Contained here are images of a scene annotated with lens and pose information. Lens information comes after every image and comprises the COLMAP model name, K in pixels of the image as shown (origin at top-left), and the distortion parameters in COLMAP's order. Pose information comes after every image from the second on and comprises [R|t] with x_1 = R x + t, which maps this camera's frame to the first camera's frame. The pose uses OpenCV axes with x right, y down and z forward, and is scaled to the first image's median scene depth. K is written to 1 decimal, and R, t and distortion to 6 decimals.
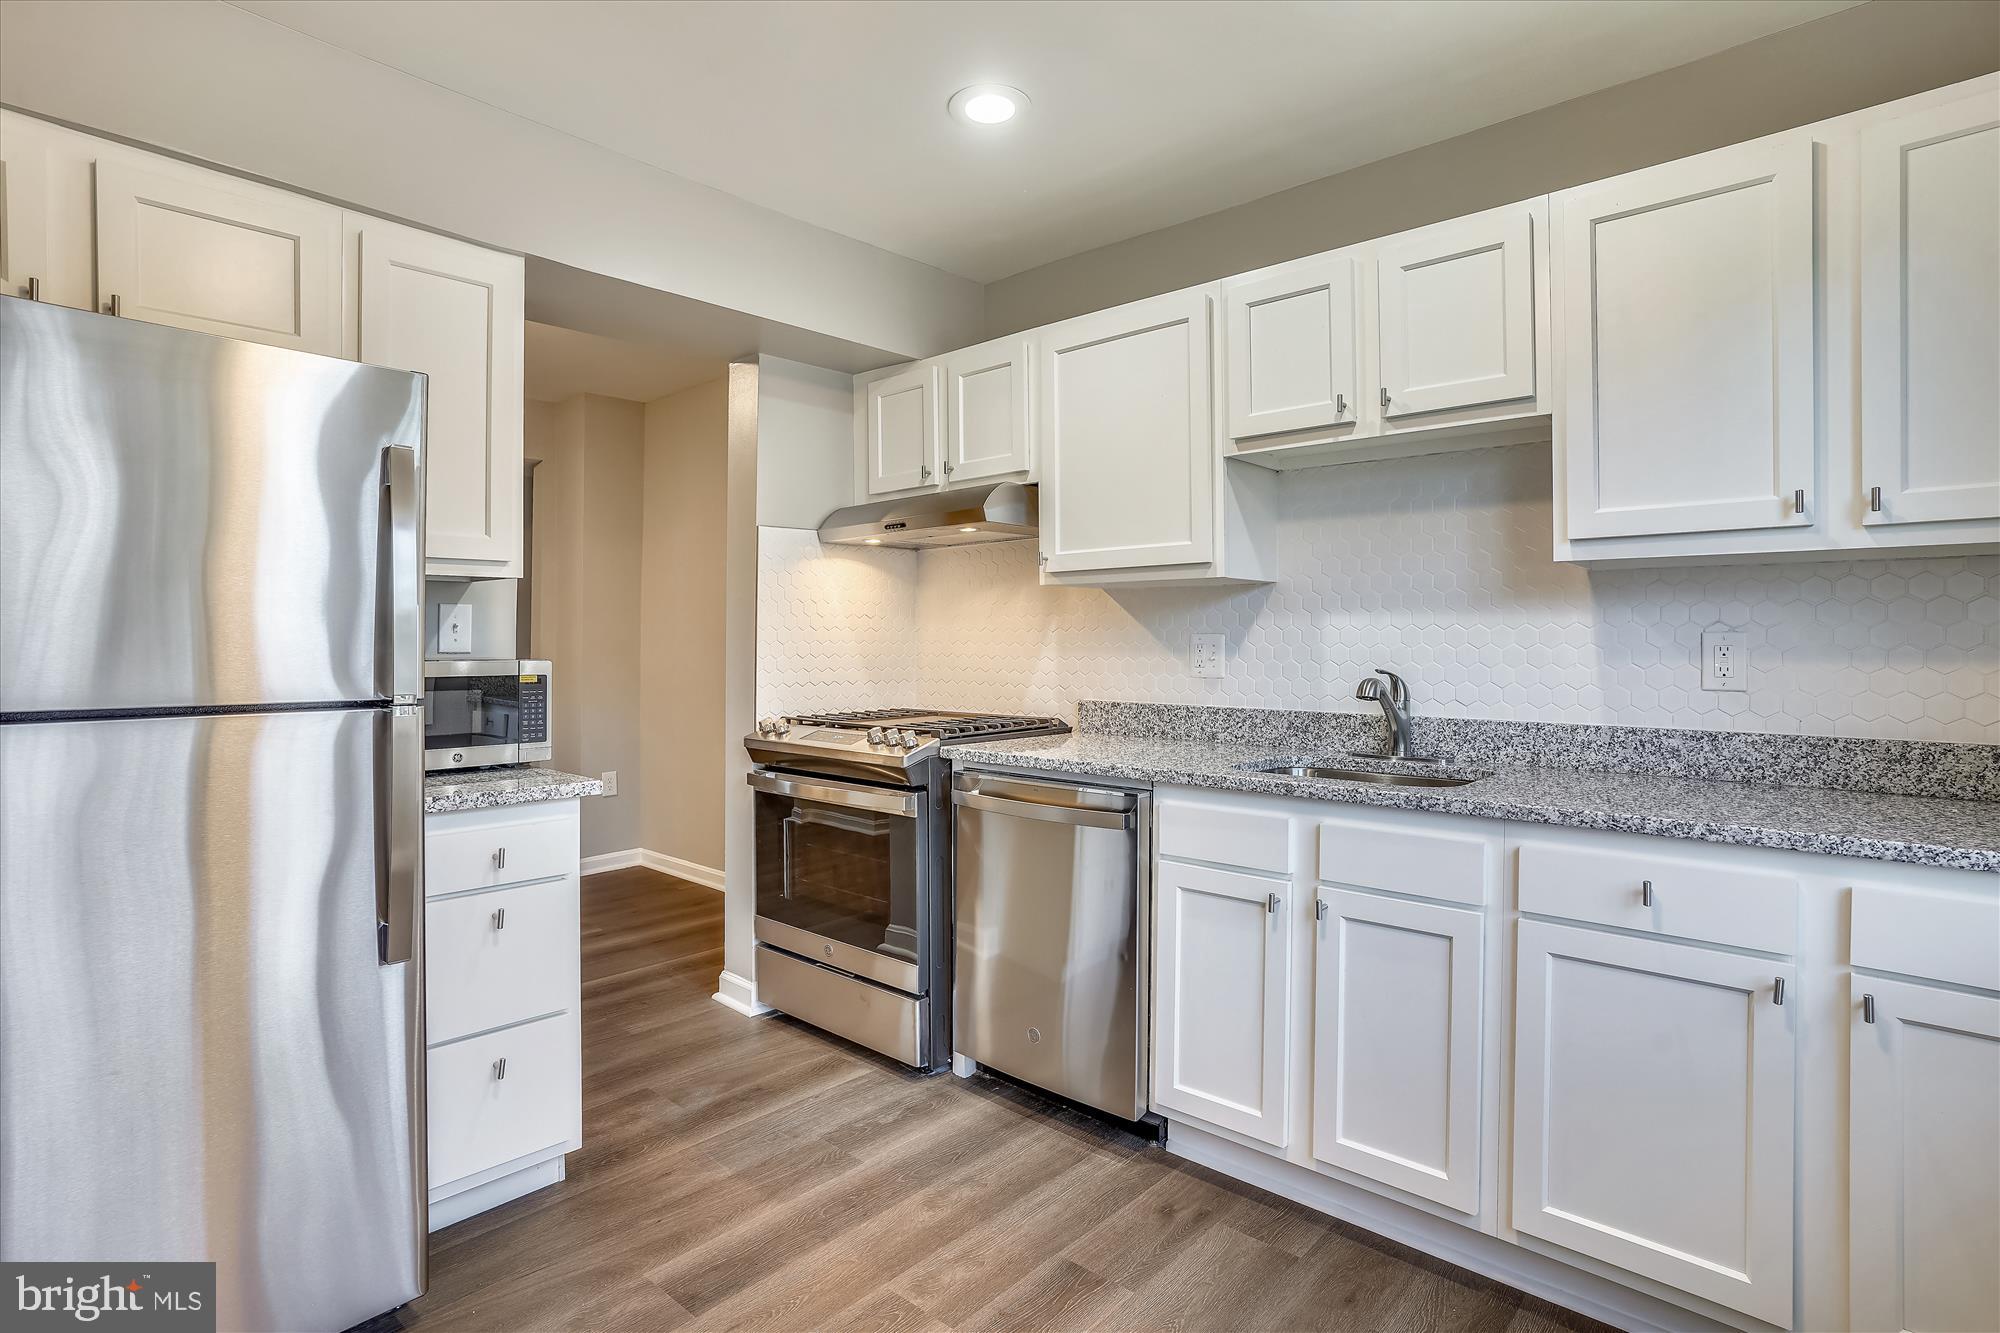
lens RADIAL K [[995.5, 0, 994.3], [0, 995.5, 648.3], [0, 0, 1]] dist [-0.064111, 0.031886]
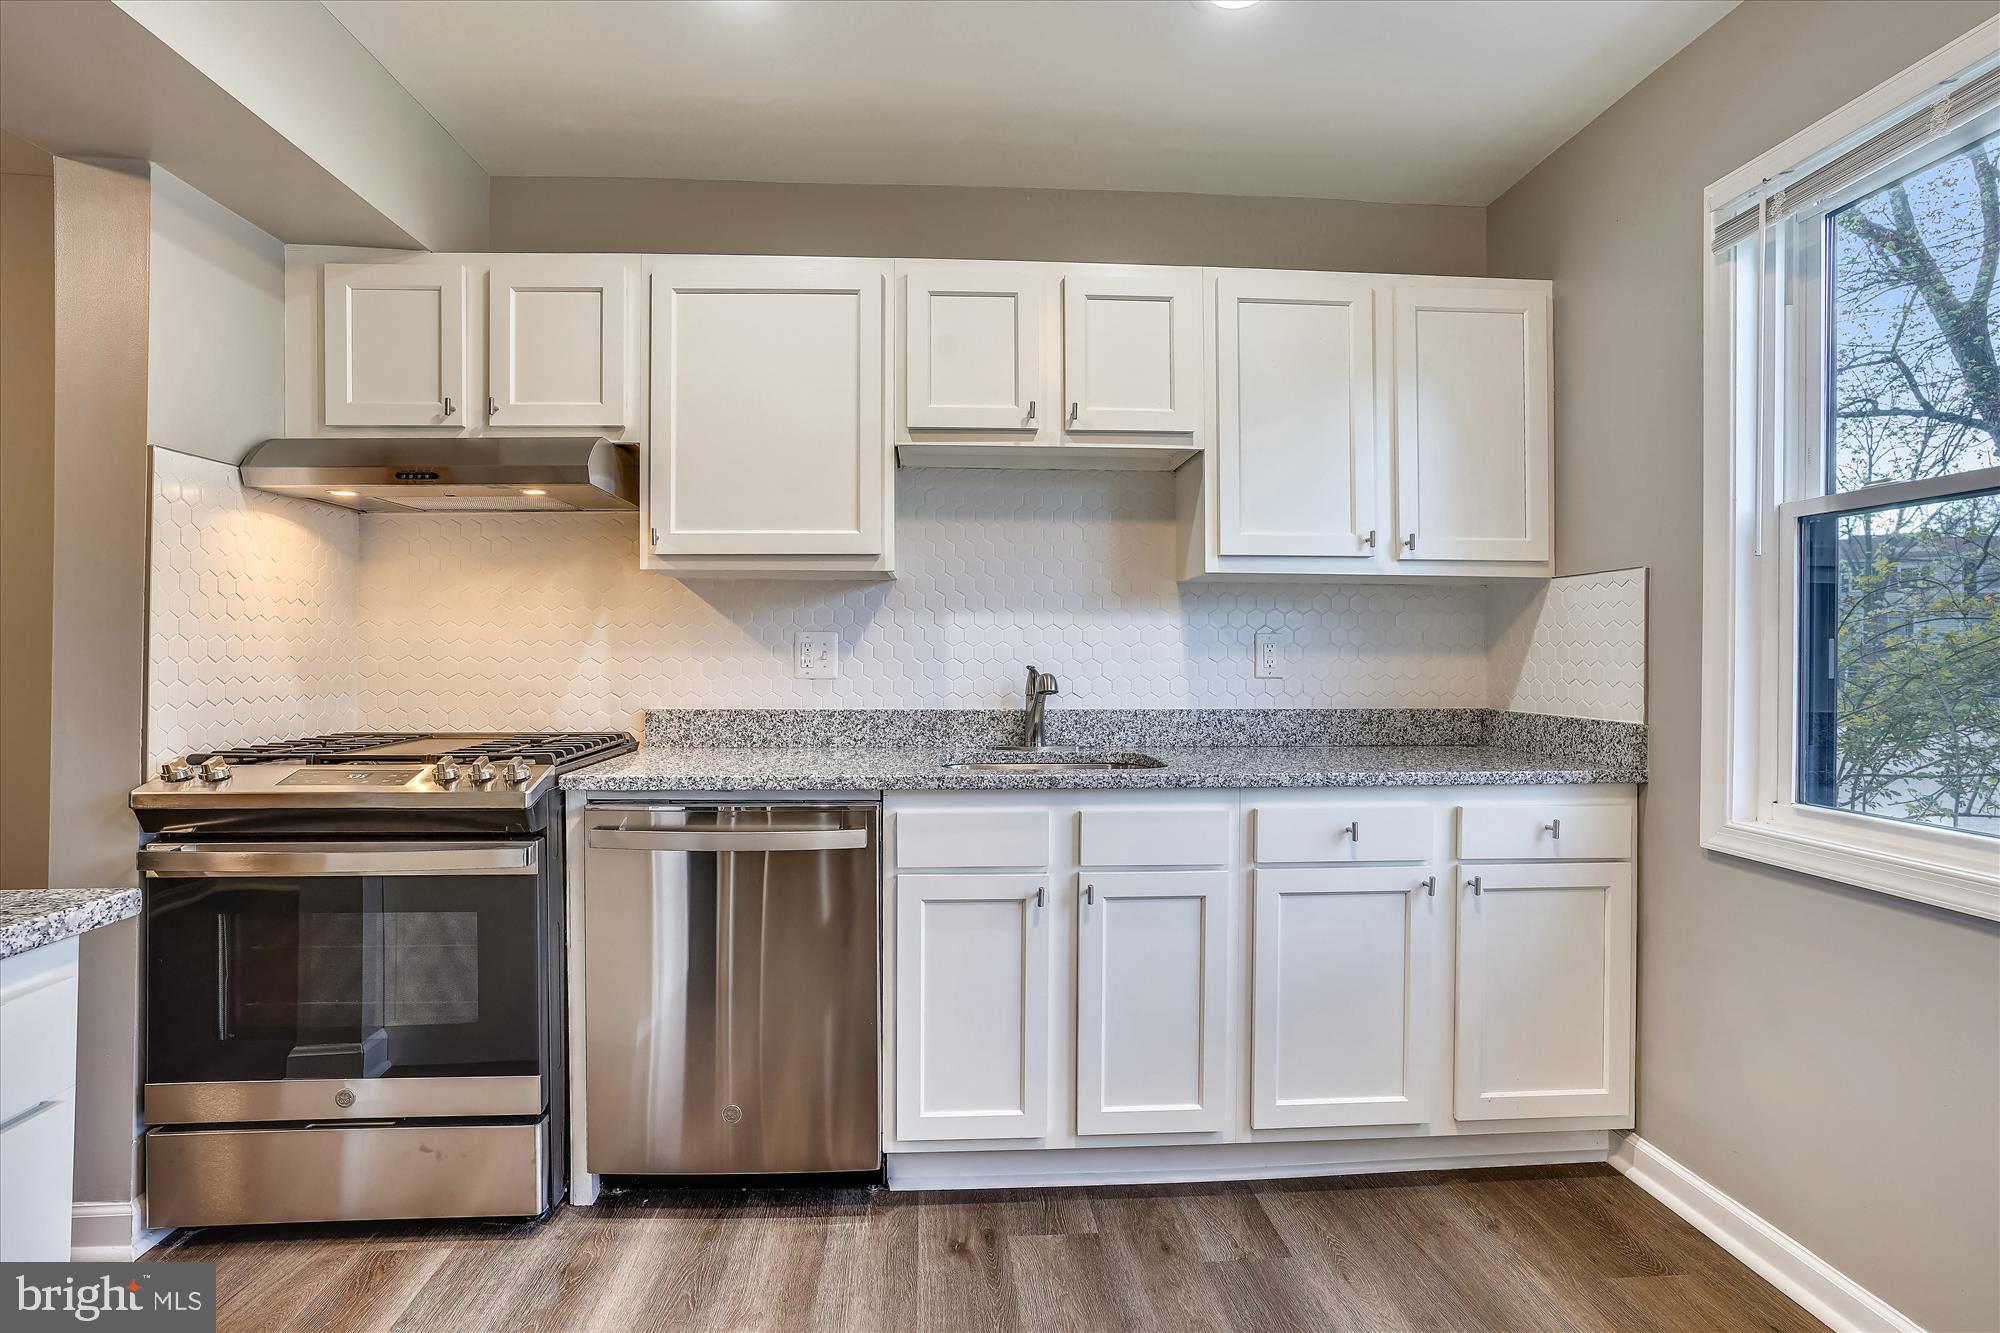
lens RADIAL K [[982.4, 0, 994.5], [0, 982.4, 655.6], [0, 0, 1]] dist [-0.064522, 0.036462]
pose [[0.702247, -0.001570, 0.711931, -0.391681], [0.003349, 0.999994, -0.001099, 0.011506], [-0.711925, 0.003156, 0.702248, 0.285635]]
